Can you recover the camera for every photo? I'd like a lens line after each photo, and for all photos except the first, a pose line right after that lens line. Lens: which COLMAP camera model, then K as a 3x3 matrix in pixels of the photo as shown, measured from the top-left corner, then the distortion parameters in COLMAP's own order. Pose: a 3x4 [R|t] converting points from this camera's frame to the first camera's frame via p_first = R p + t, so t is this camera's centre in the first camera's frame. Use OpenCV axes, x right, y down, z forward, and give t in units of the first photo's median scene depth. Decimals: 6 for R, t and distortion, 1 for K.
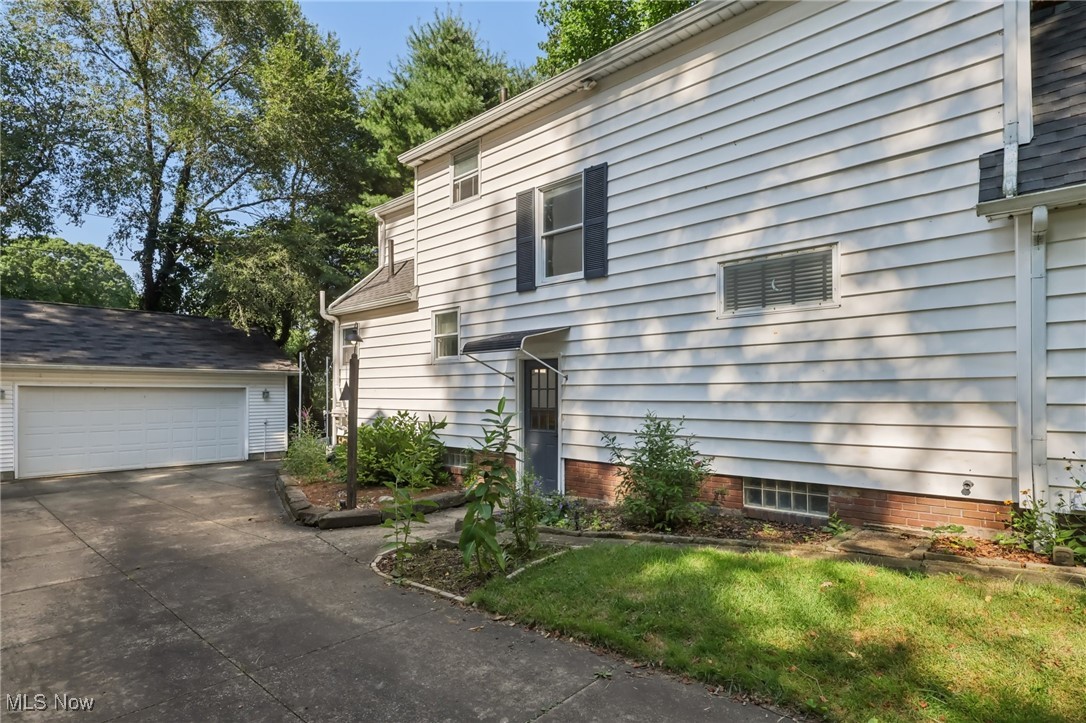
lens RADIAL K [[555.8, 0, 540.1], [0, 555.8, 366.4], [0, 0, 1]] dist [-0.002999, -0.000267]
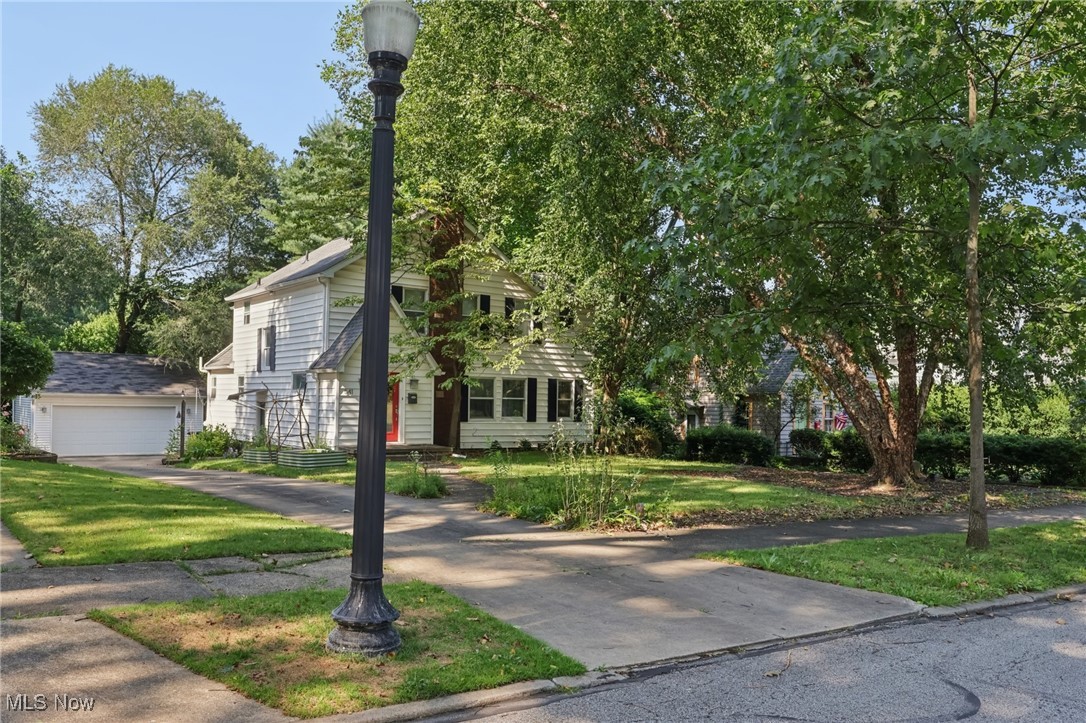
lens RADIAL K [[915.1, 0, 543.5], [0, 915.1, 359.6], [0, 0, 1]] dist [0.017878, 0.003523]
pose [[0.979979, 0.006725, -0.198986, 1.563148], [-0.007270, 0.999972, -0.002006, -0.152418], [0.198966, 0.003412, 0.980000, -2.071480]]
